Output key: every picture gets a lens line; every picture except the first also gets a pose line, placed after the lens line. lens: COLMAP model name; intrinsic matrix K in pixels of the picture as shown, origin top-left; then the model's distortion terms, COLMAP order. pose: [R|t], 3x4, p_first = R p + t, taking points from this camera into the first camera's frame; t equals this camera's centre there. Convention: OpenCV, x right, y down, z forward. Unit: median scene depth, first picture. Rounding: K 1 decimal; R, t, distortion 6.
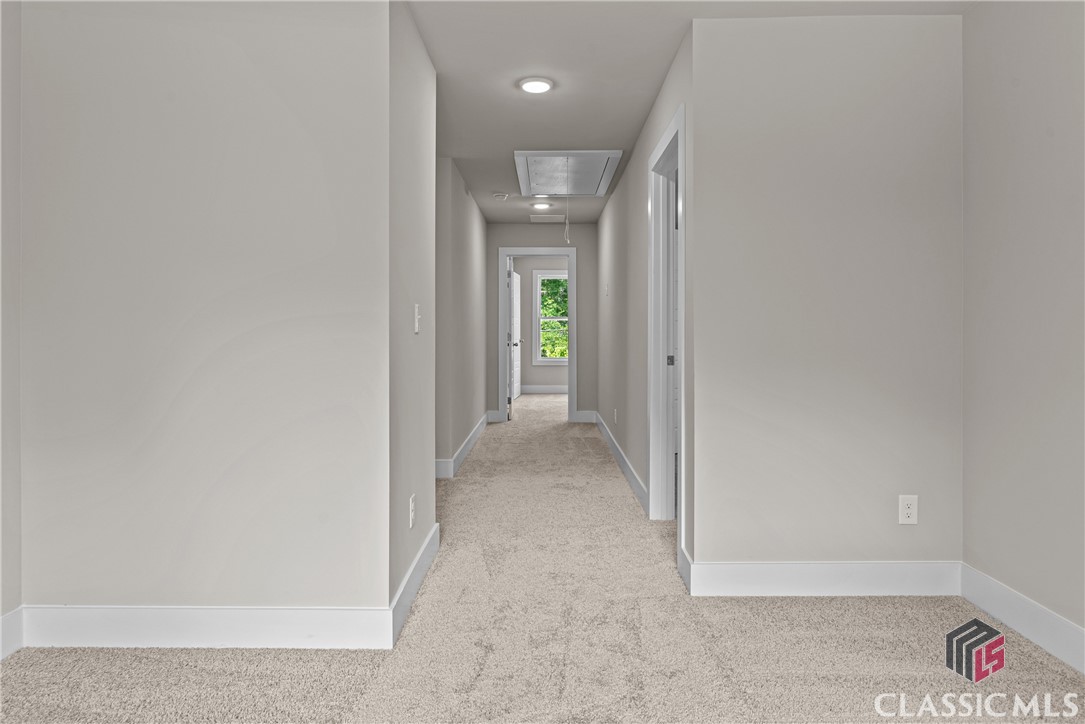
lens RADIAL K [[631.9, 0, 540.9], [0, 631.9, 330.3], [0, 0, 1]] dist [-0.013407, 0.006652]
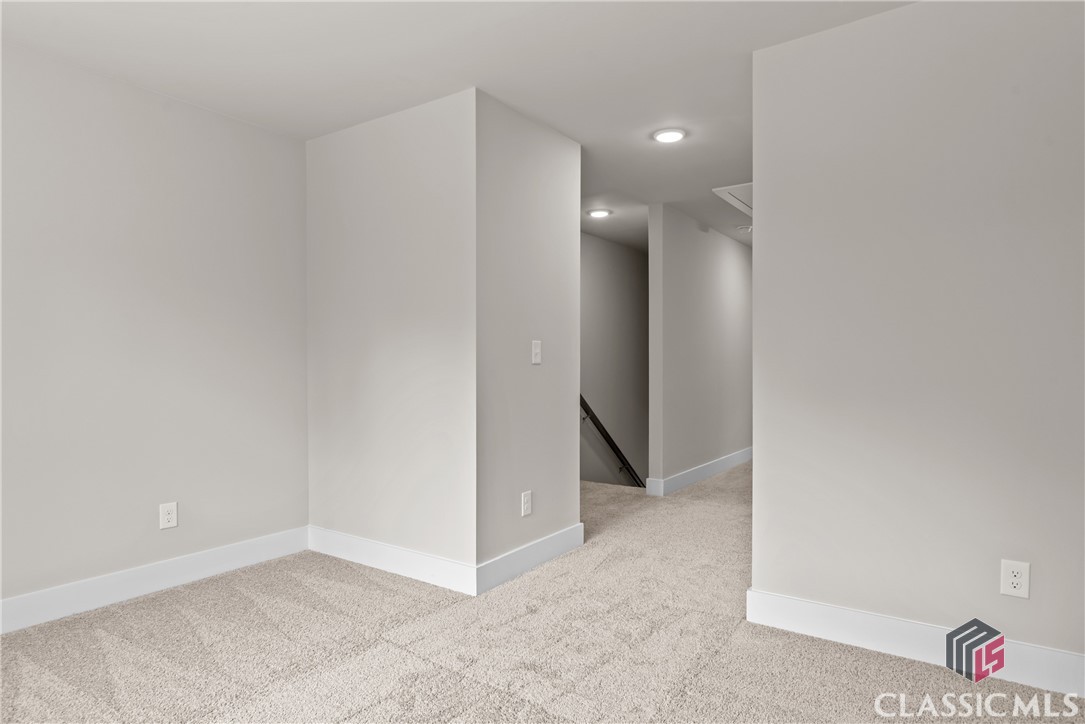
lens RADIAL K [[631.9, 0, 542.1], [0, 631.9, 363.3], [0, 0, 1]] dist [-0.013407, 0.006652]
pose [[0.824013, 0.001271, -0.566569, 0.548426], [0.000240, 0.999997, 0.002593, -0.000409], [0.566570, -0.002272, 0.824010, -0.033602]]
